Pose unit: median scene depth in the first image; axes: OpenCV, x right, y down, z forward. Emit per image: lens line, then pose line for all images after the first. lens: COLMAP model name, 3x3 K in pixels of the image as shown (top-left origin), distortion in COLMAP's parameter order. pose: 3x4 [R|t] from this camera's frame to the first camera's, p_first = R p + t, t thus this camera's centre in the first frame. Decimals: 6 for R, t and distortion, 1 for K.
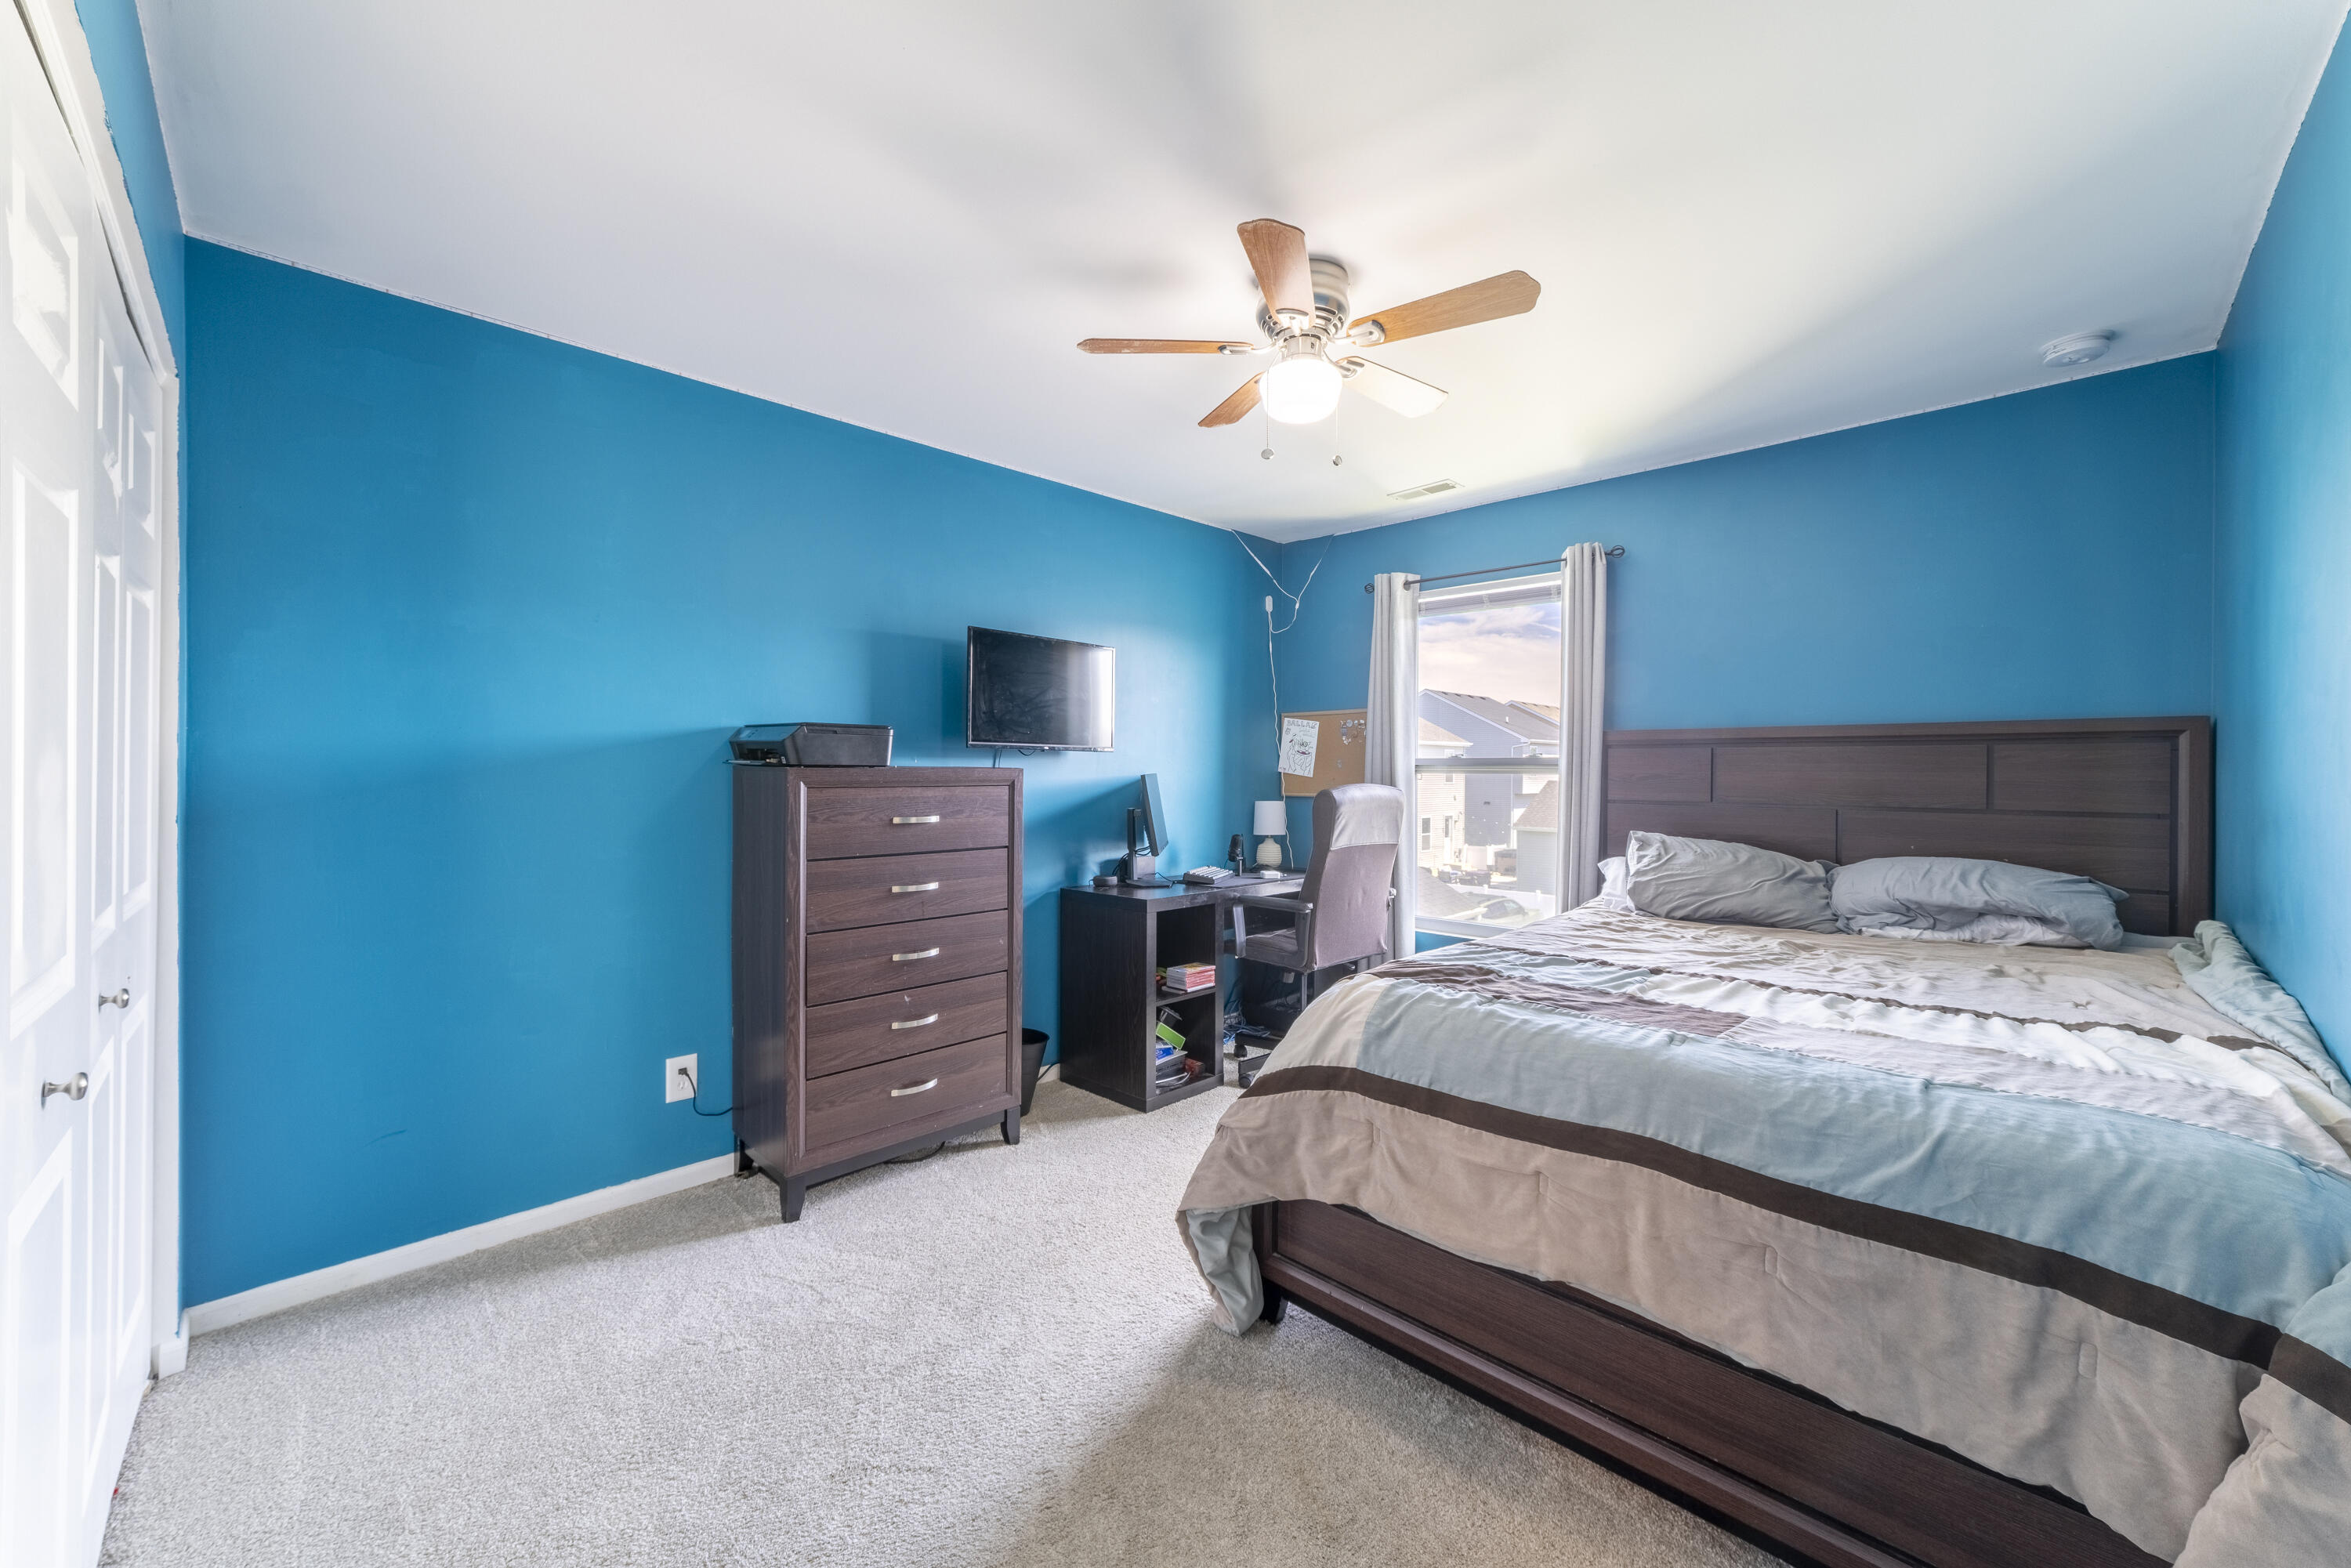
lens RADIAL K [[888.3, 0, 1169.0], [0, 888.3, 761.6], [0, 0, 1]] dist [-0.000895, -0.000054]
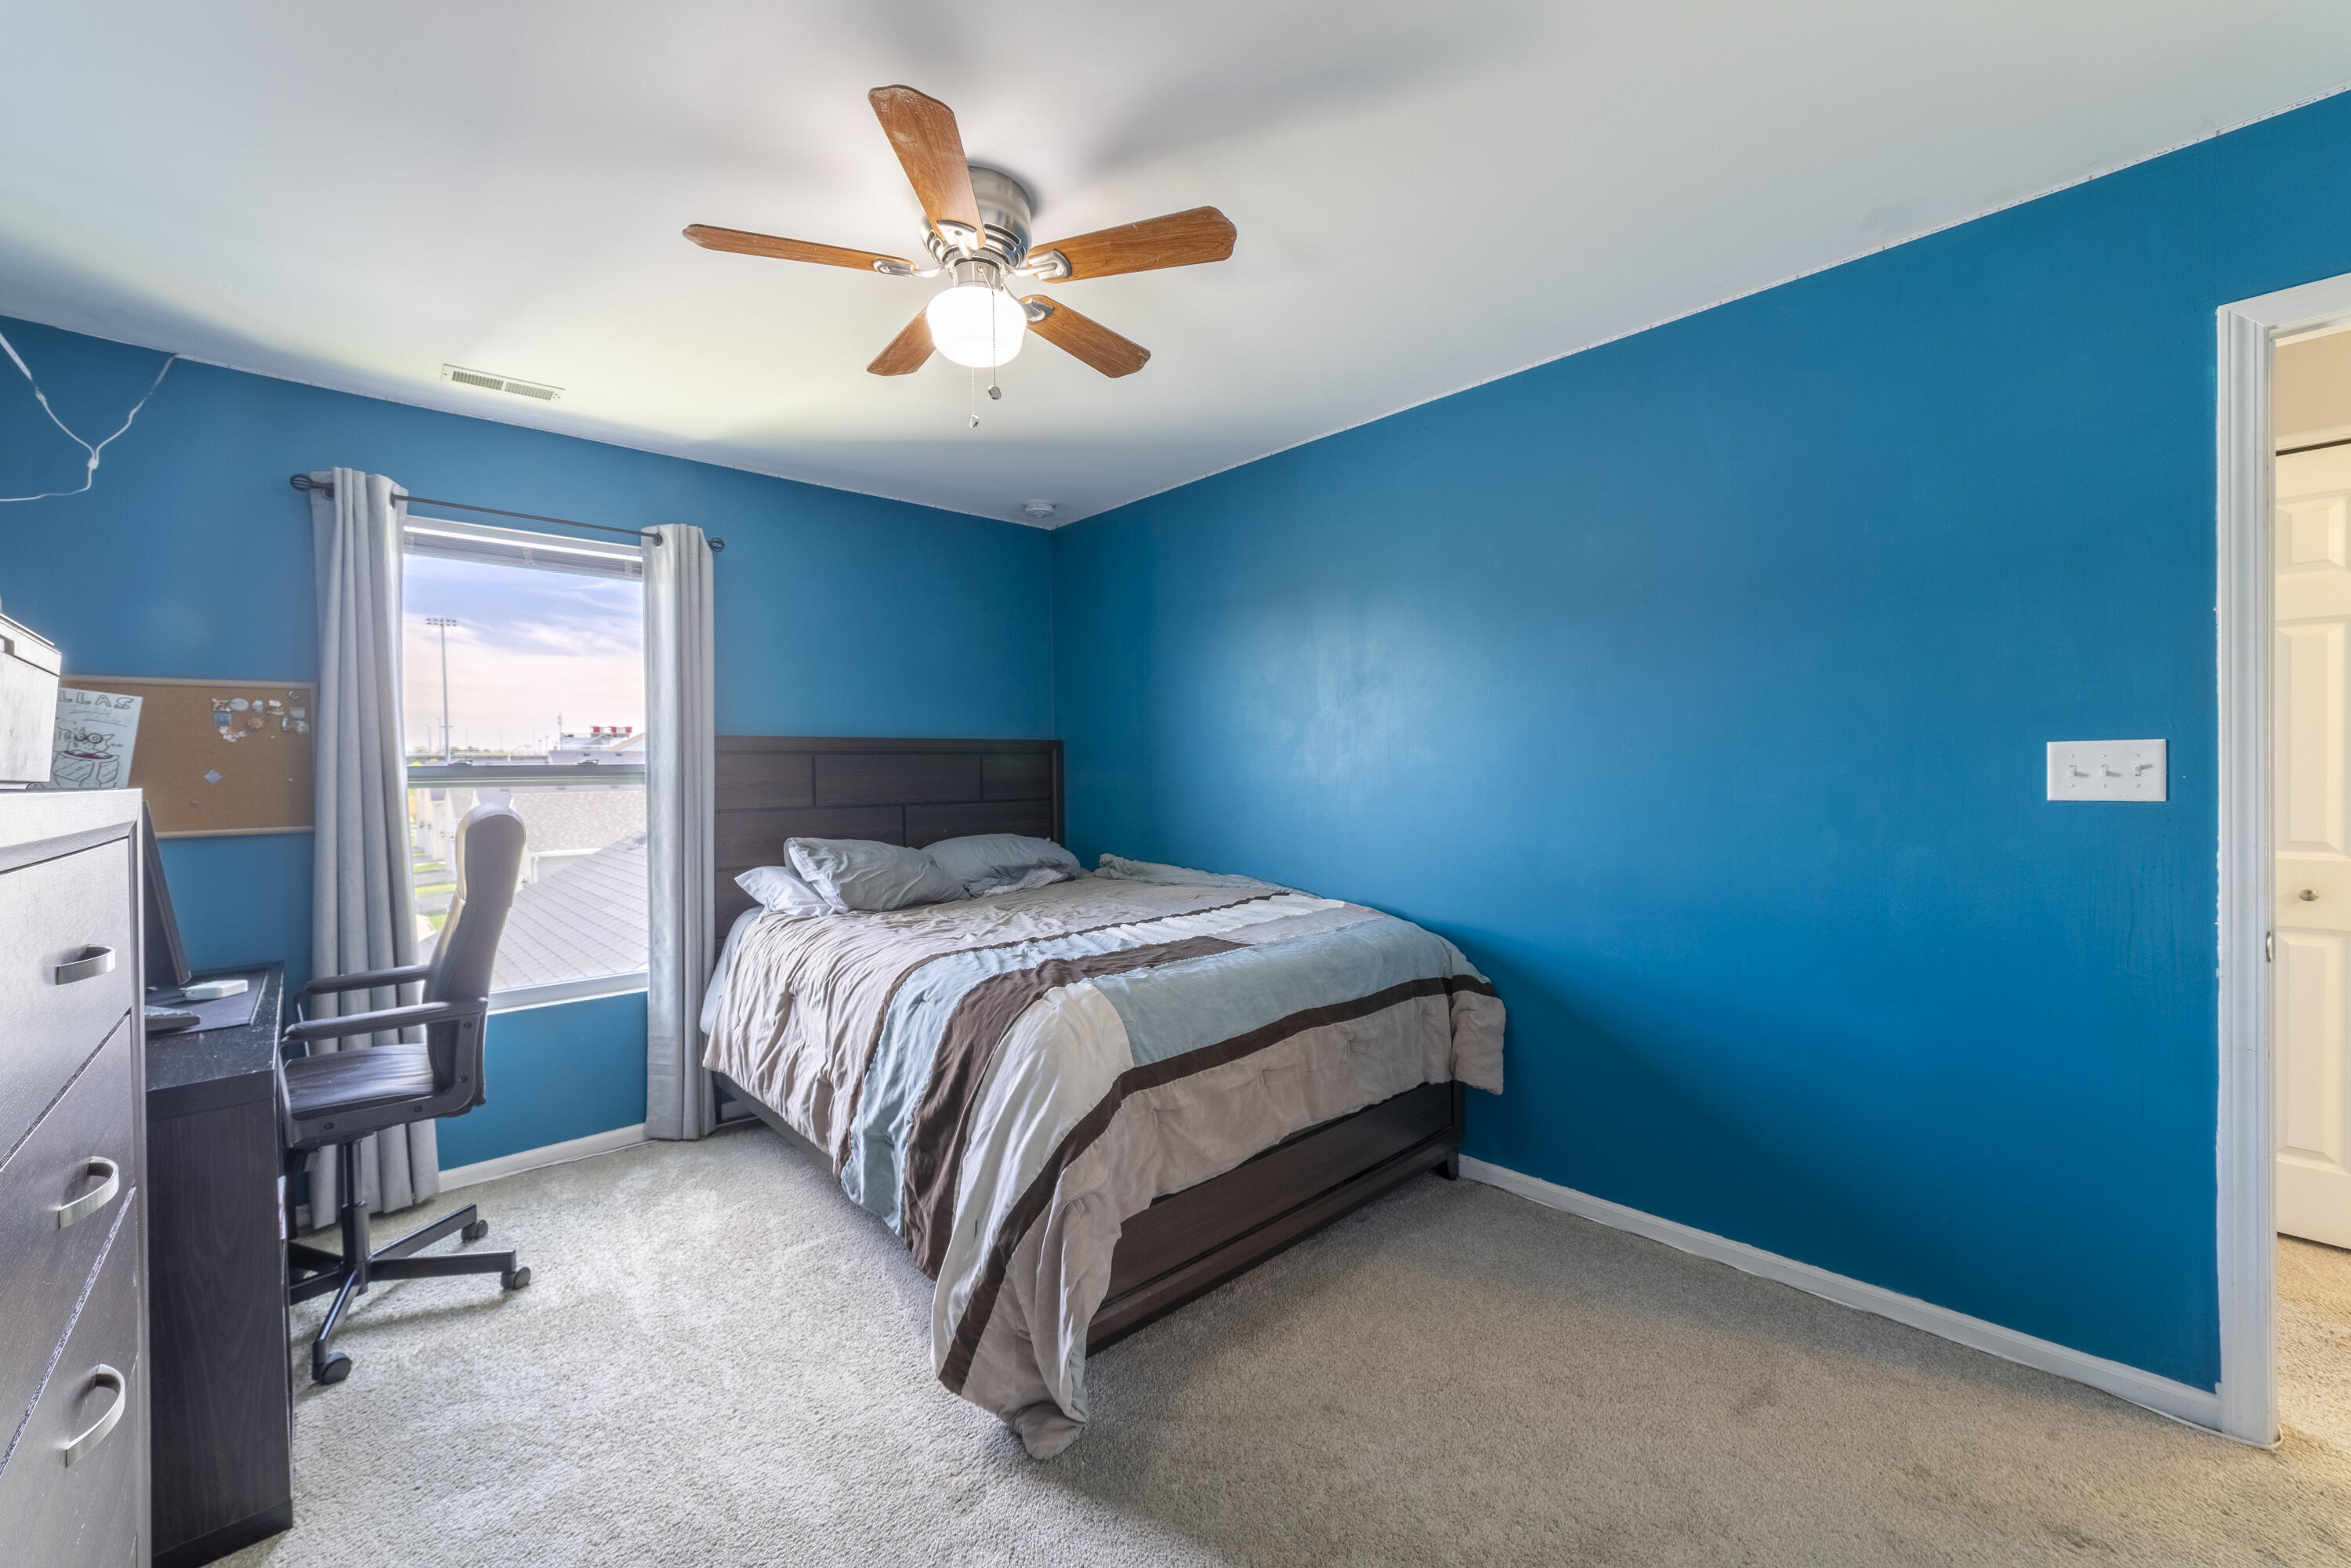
lens RADIAL K [[913.9, 0, 1169.4], [0, 913.9, 783.1], [0, 0, 1]] dist [-0.021484, 0.008955]
pose [[0.059481, -0.018132, 0.998065, -0.526025], [0.006299, 0.999822, 0.017788, 0.000522], [-0.998210, 0.005229, 0.059585, 0.574210]]
